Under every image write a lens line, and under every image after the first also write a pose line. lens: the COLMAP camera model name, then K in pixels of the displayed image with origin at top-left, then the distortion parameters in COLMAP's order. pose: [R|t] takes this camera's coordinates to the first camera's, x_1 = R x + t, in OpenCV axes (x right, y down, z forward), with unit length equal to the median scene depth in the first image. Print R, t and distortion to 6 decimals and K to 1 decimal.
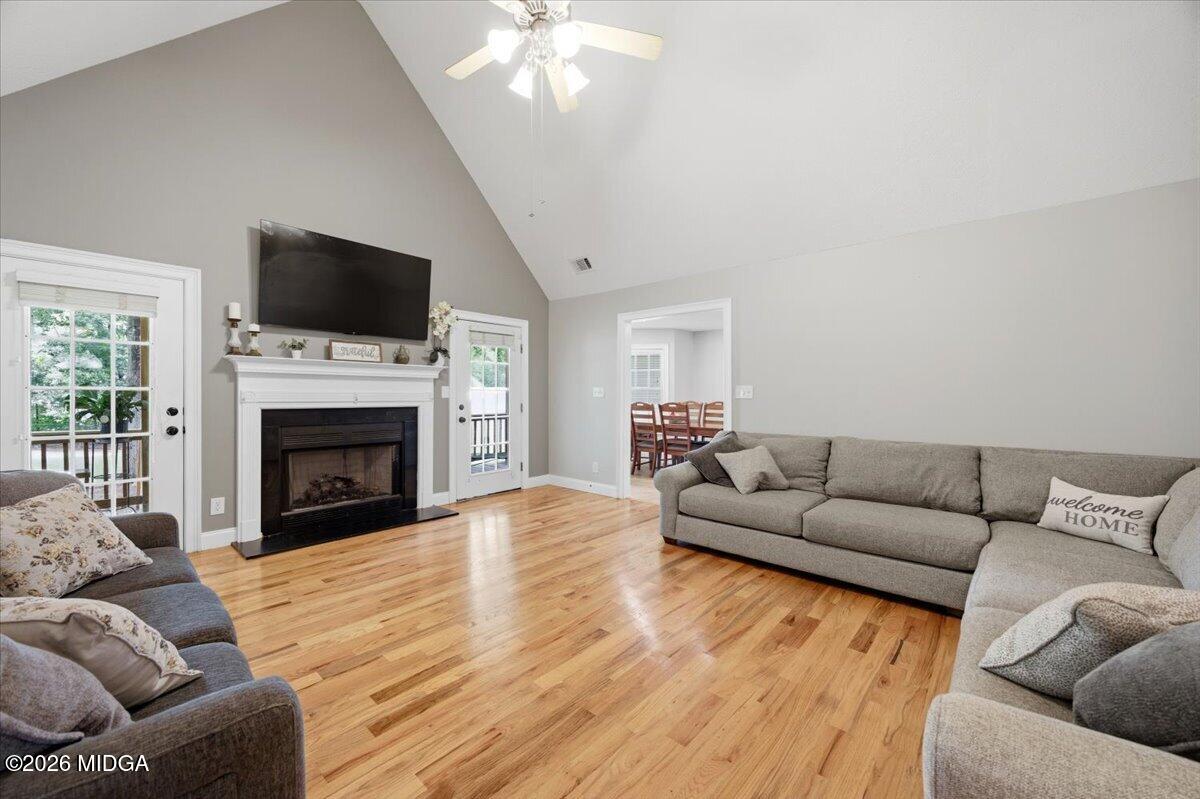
lens RADIAL K [[462.8, 0, 592.3], [0, 462.8, 395.0], [0, 0, 1]] dist [-0.000780, -0.000173]
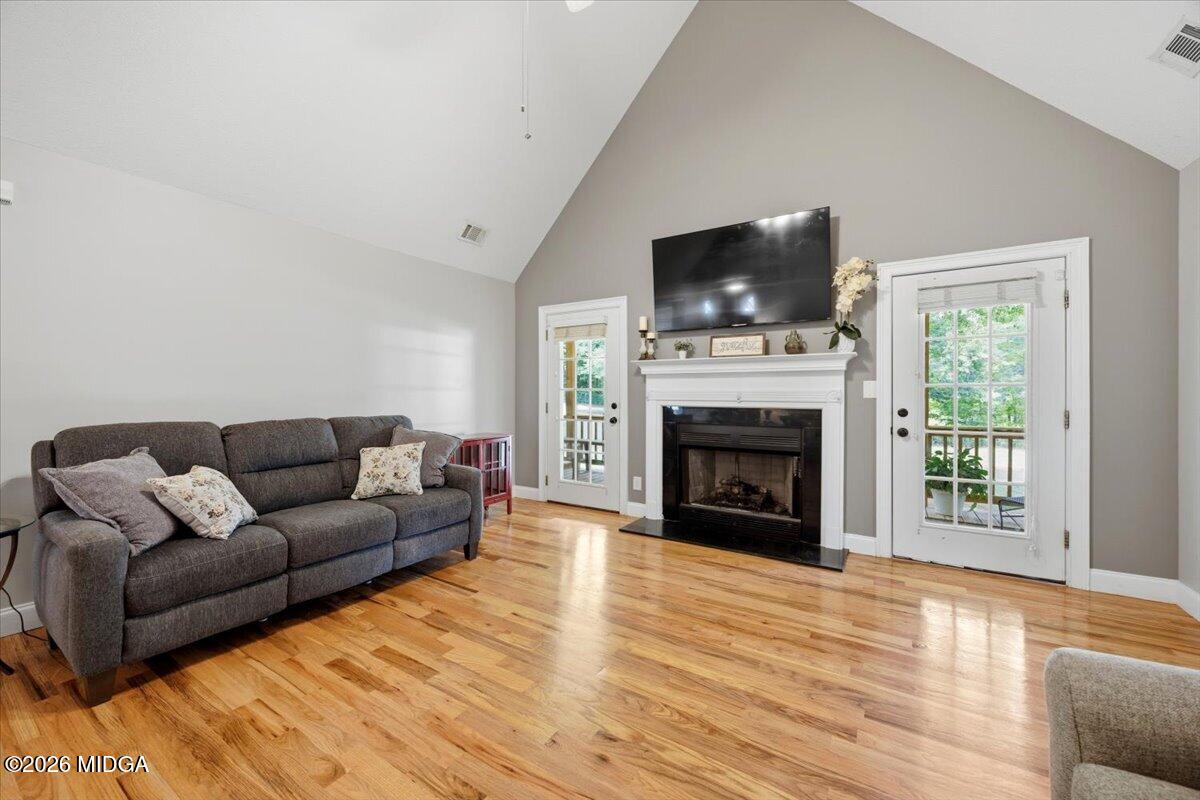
lens RADIAL K [[462.8, 0, 591.8], [0, 462.8, 397.9], [0, 0, 1]] dist [-0.000780, -0.000173]
pose [[0.163645, 0.005736, -0.986503, 0.369587], [-0.002063, 0.999983, 0.005473, 0.003964], [0.986517, 0.001139, 0.163654, 0.636414]]
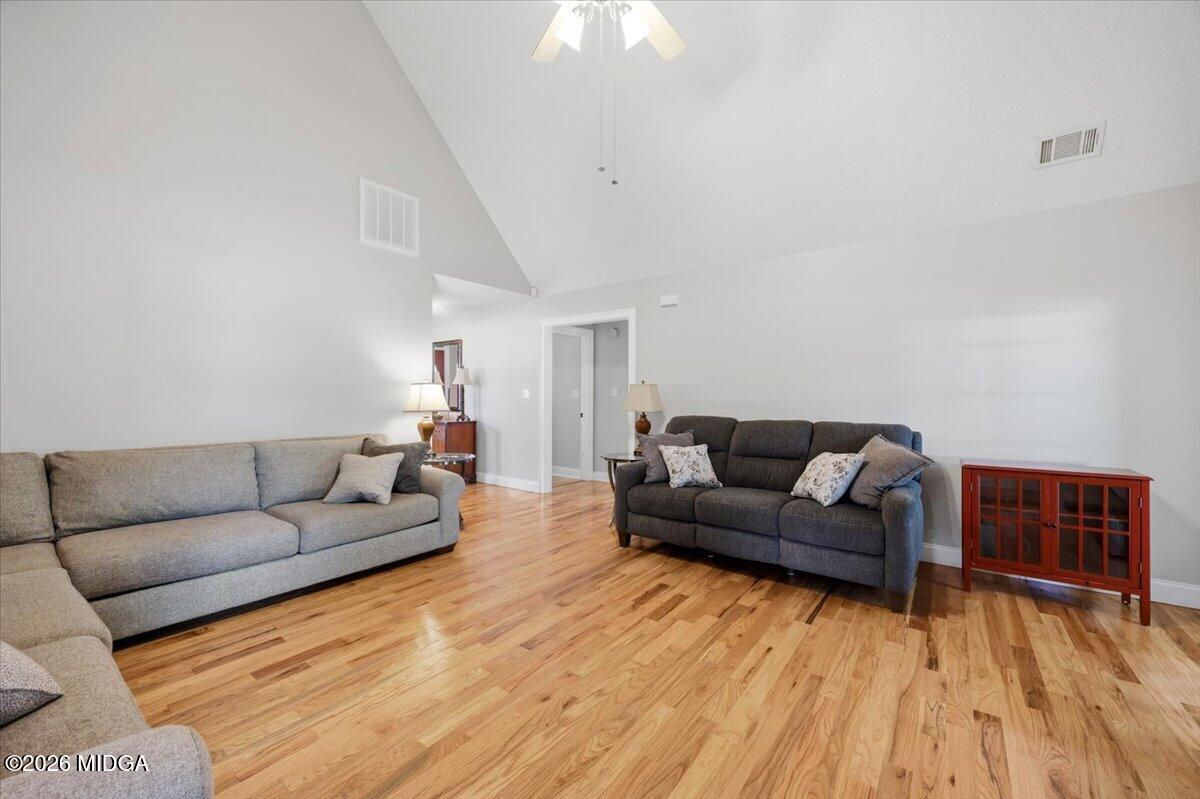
lens RADIAL K [[462.8, 0, 598.9], [0, 462.8, 397.9], [0, 0, 1]] dist [-0.000780, -0.000173]
pose [[-0.995519, -0.008203, -0.094205, -0.018268], [-0.008334, 0.999965, 0.000993, 0.000777], [0.094194, 0.001774, -0.995552, 1.185723]]
